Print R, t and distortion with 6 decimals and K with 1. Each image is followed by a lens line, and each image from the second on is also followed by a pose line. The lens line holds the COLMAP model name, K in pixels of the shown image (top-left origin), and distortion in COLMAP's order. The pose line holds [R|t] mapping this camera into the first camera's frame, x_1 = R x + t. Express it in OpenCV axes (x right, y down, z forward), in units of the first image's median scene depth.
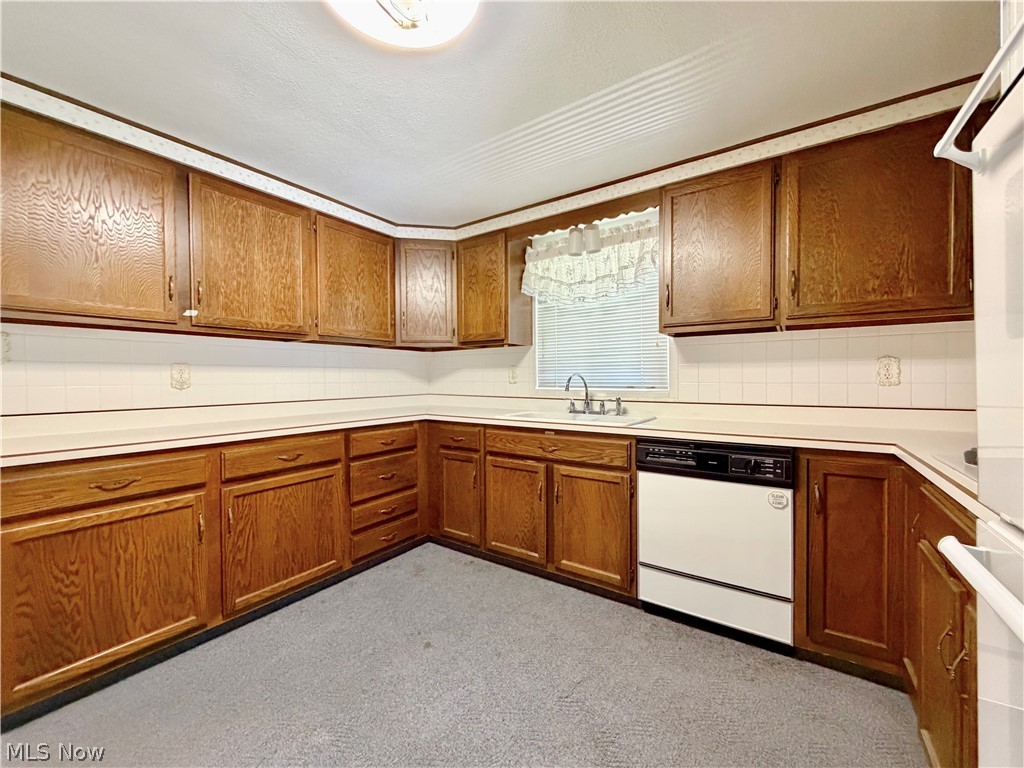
lens RADIAL K [[408.9, 0, 509.8], [0, 408.9, 382.5], [0, 0, 1]] dist [-0.003648, 0.000992]
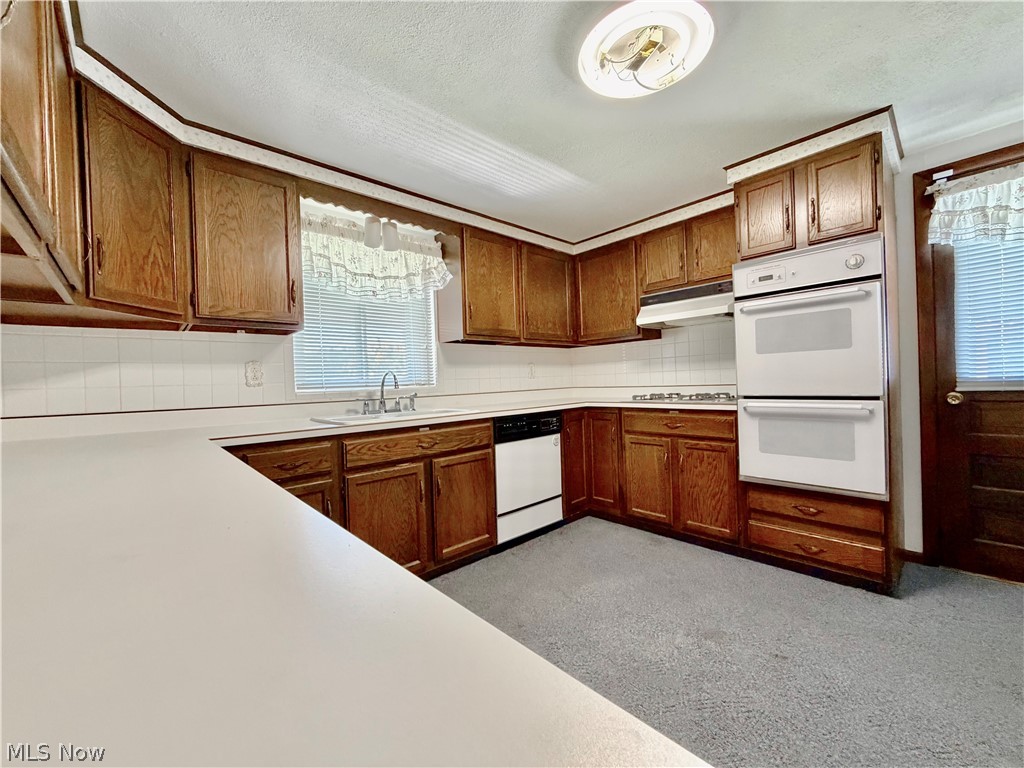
lens RADIAL K [[408.9, 0, 510.7], [0, 408.9, 384.0], [0, 0, 1]] dist [-0.003648, 0.000992]
pose [[0.219093, -0.010961, 0.975642, -0.824027], [0.041652, 0.999130, 0.001871, 0.022097], [-0.974814, 0.040228, 0.219359, 0.588095]]
